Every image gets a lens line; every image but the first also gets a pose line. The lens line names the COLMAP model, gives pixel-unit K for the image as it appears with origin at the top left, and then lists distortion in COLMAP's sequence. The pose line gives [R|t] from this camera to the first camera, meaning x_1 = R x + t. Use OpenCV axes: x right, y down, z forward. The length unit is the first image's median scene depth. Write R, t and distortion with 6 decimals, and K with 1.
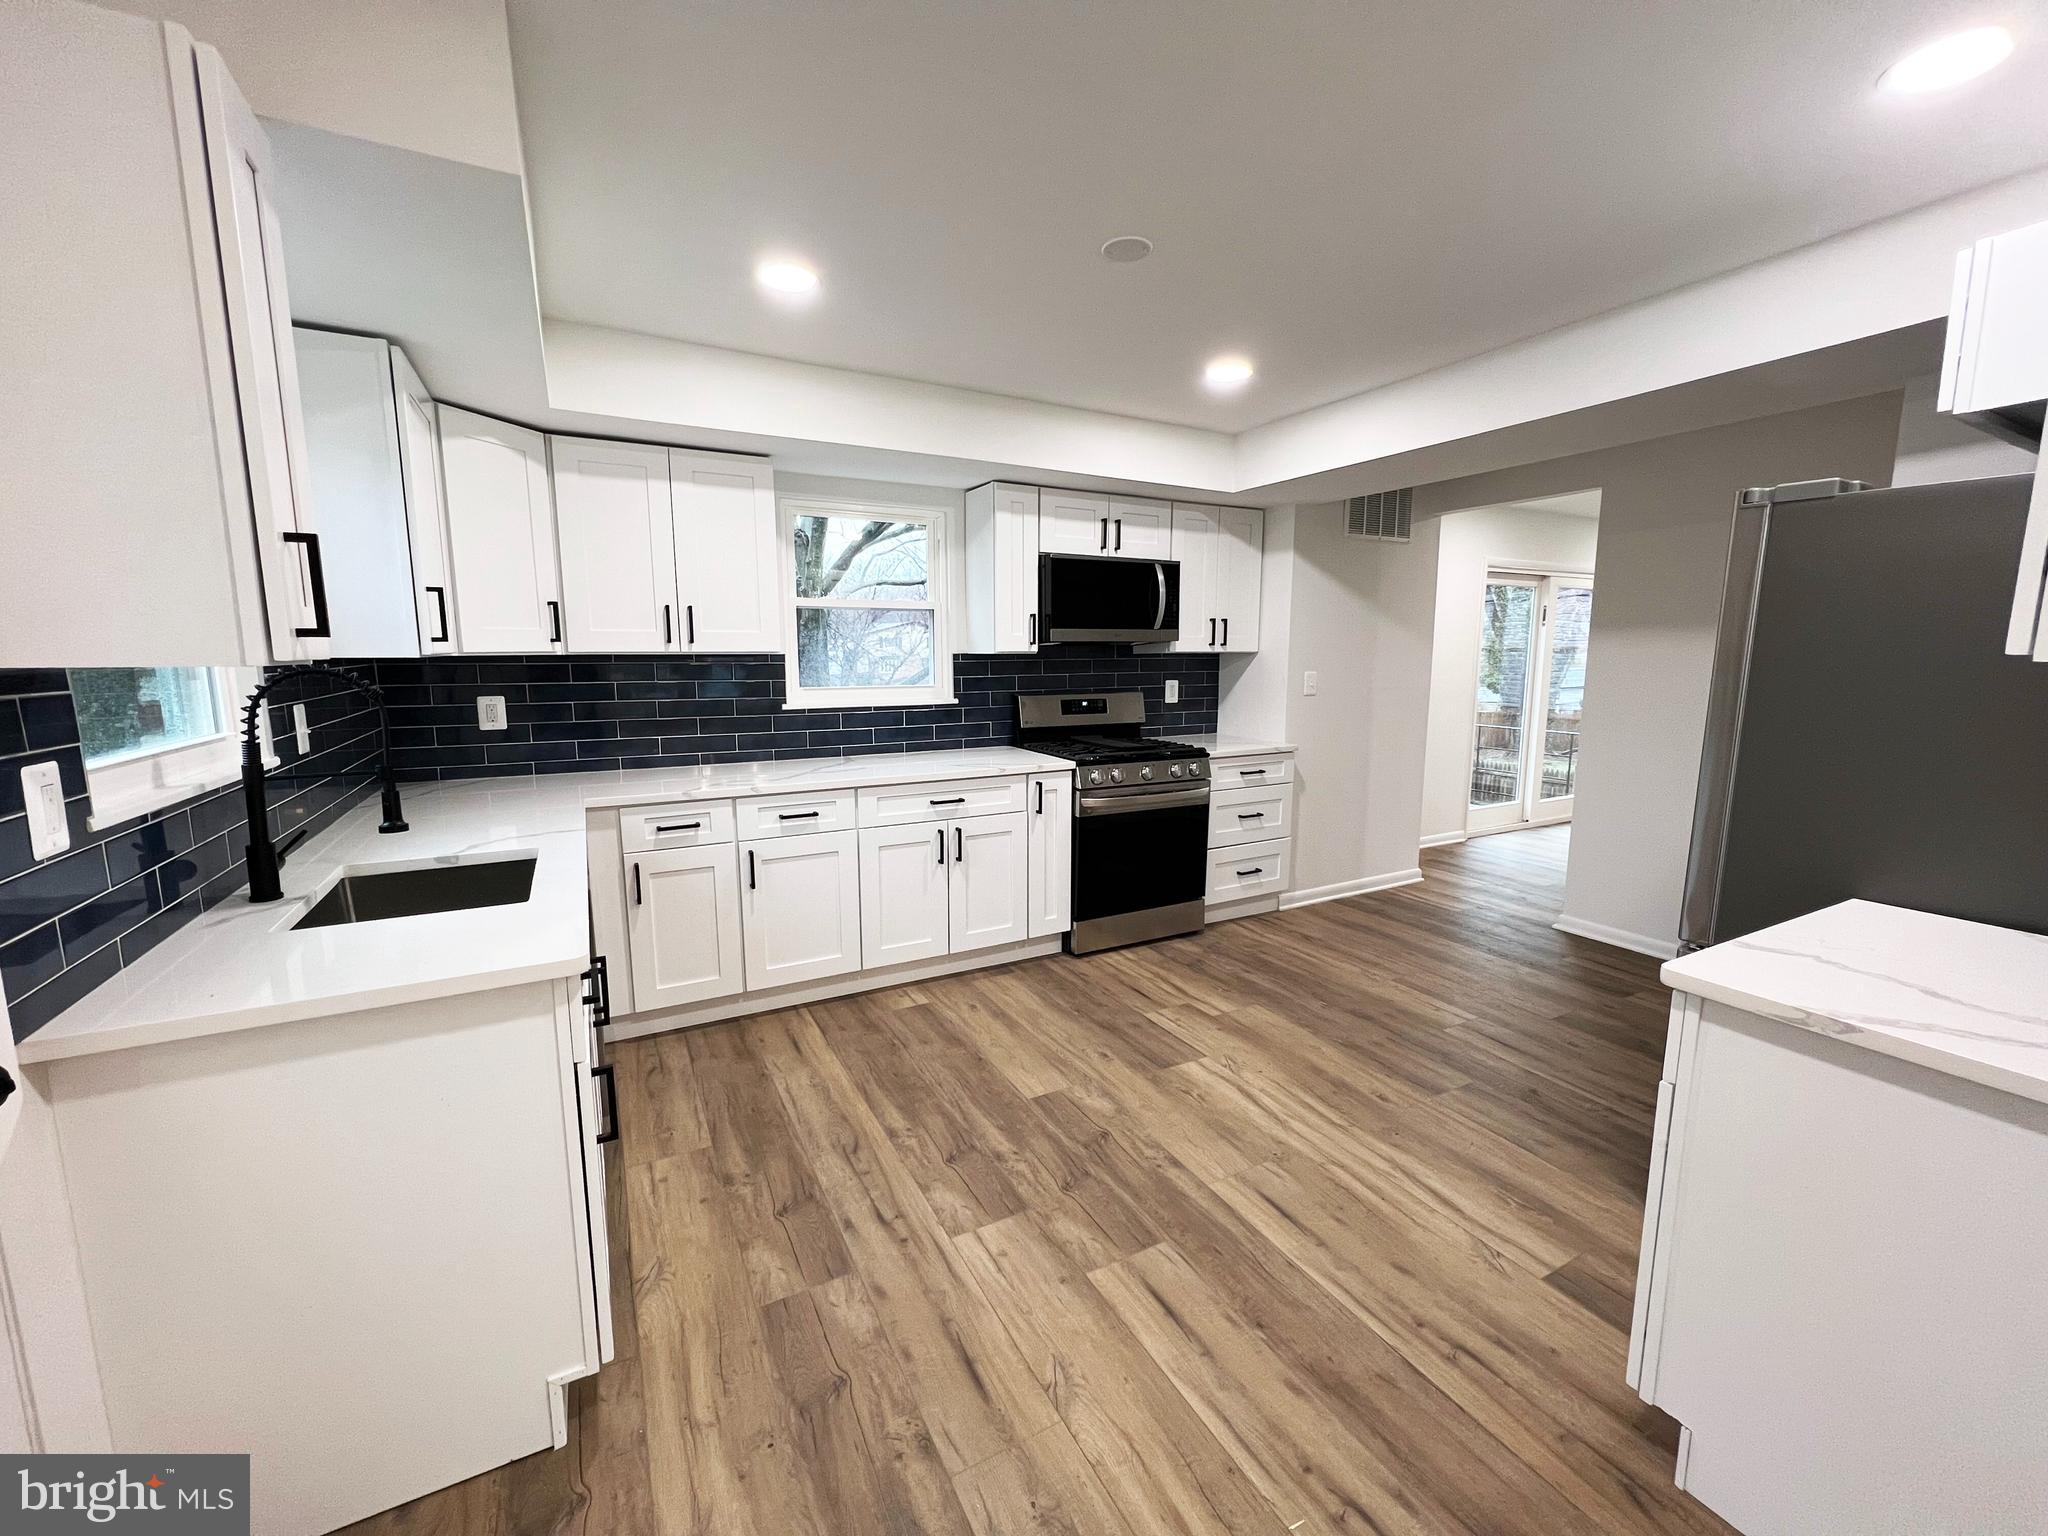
lens RADIAL K [[819.3, 0, 1024.0], [0, 819.3, 770.4], [0, 0, 1]] dist [-0.001096, 0.000154]
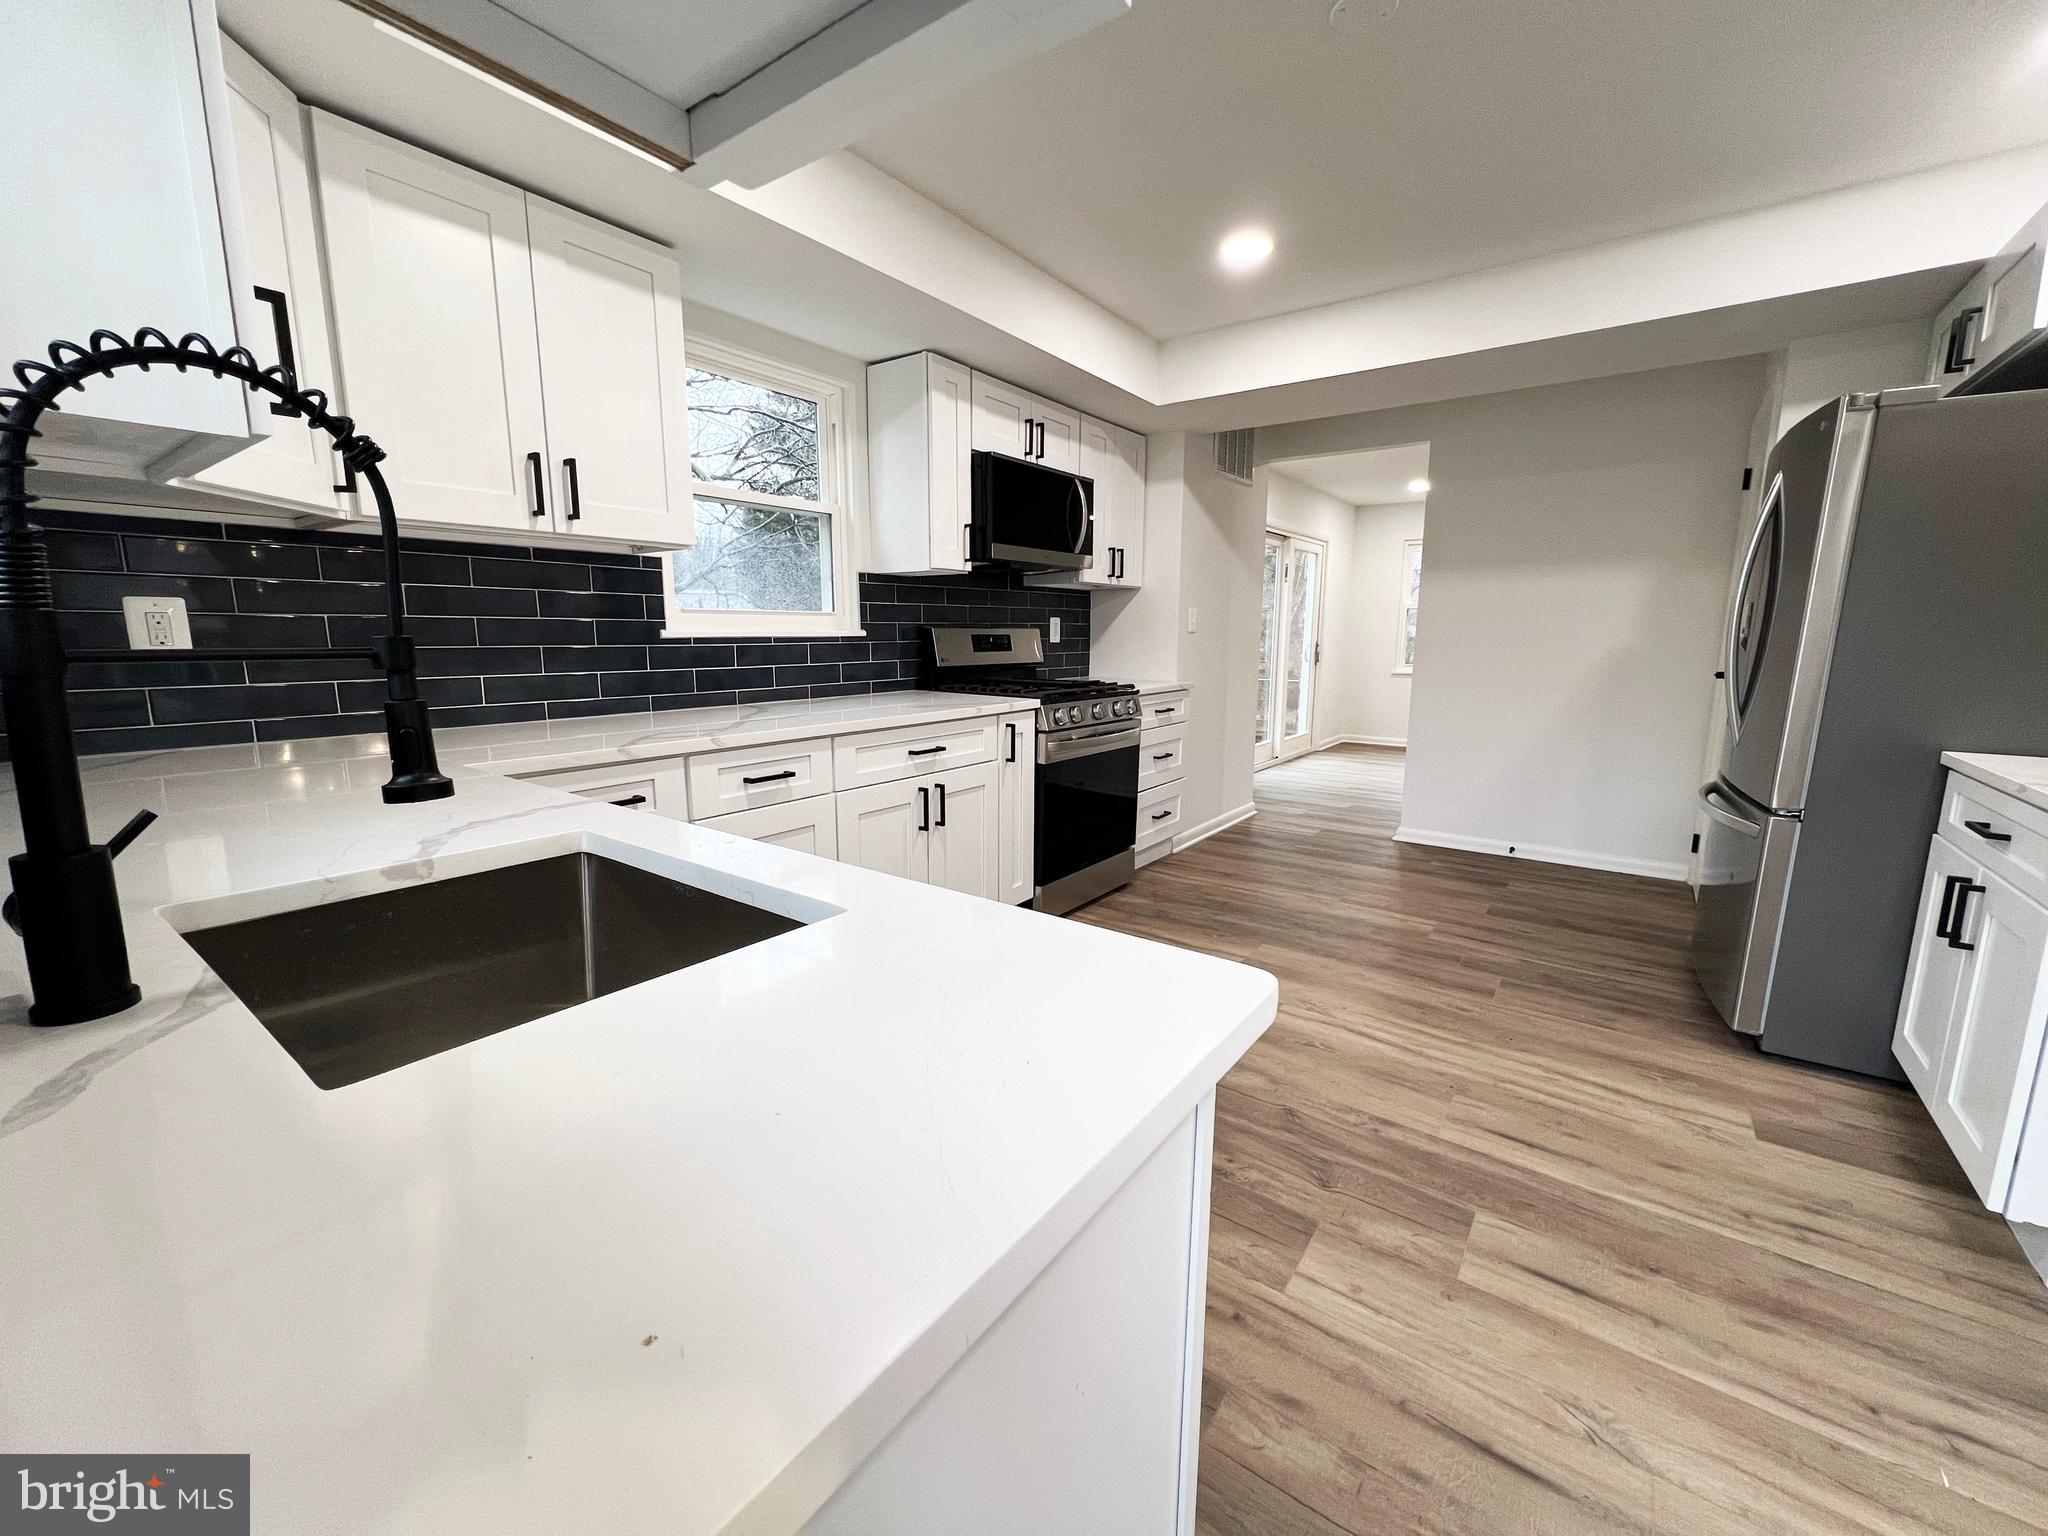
lens RADIAL K [[819.3, 0, 1024.0], [0, 819.3, 770.4], [0, 0, 1]] dist [-0.001096, 0.000154]
pose [[0.903231, -0.068051, 0.423724, -0.355159], [0.057411, 0.997633, 0.037840, 0.033590], [-0.425296, -0.009852, 0.905001, 0.260911]]
